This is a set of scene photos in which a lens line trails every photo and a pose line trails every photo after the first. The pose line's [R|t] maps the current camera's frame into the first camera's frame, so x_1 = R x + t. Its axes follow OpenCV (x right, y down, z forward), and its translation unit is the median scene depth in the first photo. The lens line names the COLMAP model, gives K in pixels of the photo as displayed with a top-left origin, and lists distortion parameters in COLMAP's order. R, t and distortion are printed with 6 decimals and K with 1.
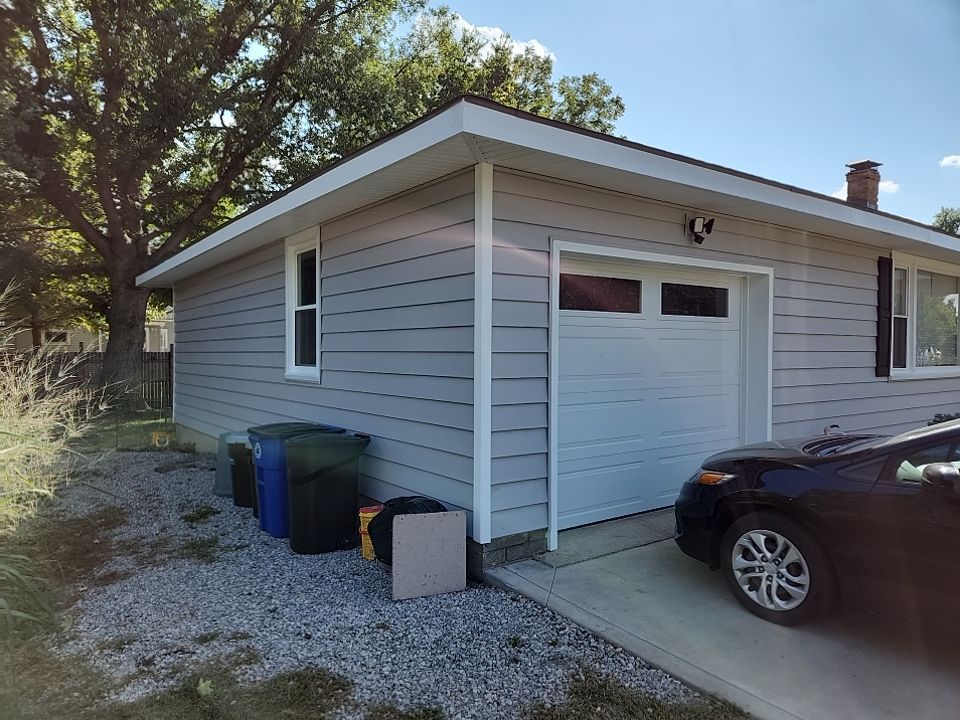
lens RADIAL K [[653.9, 0, 471.0], [0, 653.9, 368.0], [0, 0, 1]] dist [0.090243, -0.060234]
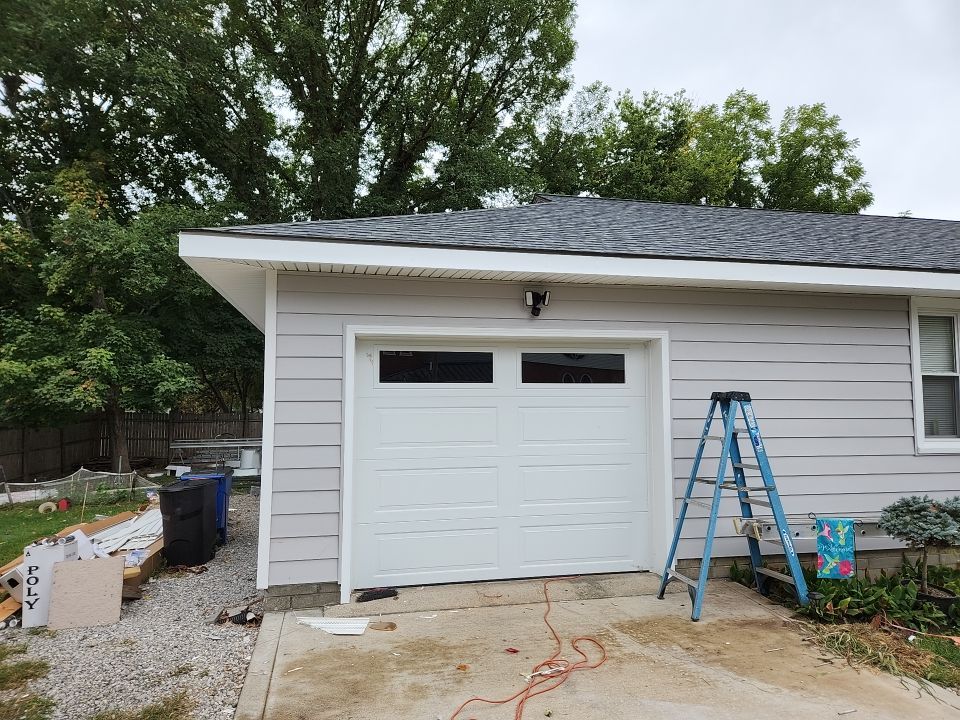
lens RADIAL K [[653.9, 0, 484.9], [0, 653.9, 357.9], [0, 0, 1]] dist [0.090243, -0.060234]
pose [[0.908163, -0.031875, -0.417402, 0.595125], [-0.009825, 0.995199, -0.097375, -0.018502], [0.418502, 0.092534, 0.903490, 0.044665]]
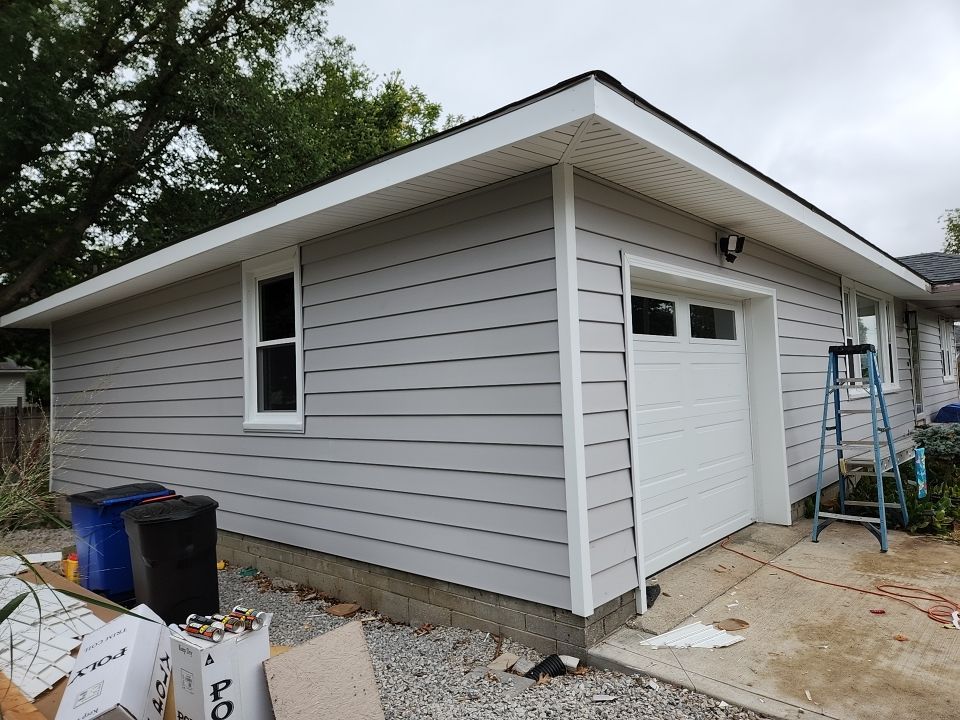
lens RADIAL K [[653.9, 0, 474.9], [0, 653.9, 357.2], [0, 0, 1]] dist [0.090243, -0.060234]
pose [[0.977705, -0.032777, 0.207408, -0.187892], [0.047727, 0.996578, -0.067490, -0.004057], [-0.204486, 0.075884, 0.975924, 0.131067]]
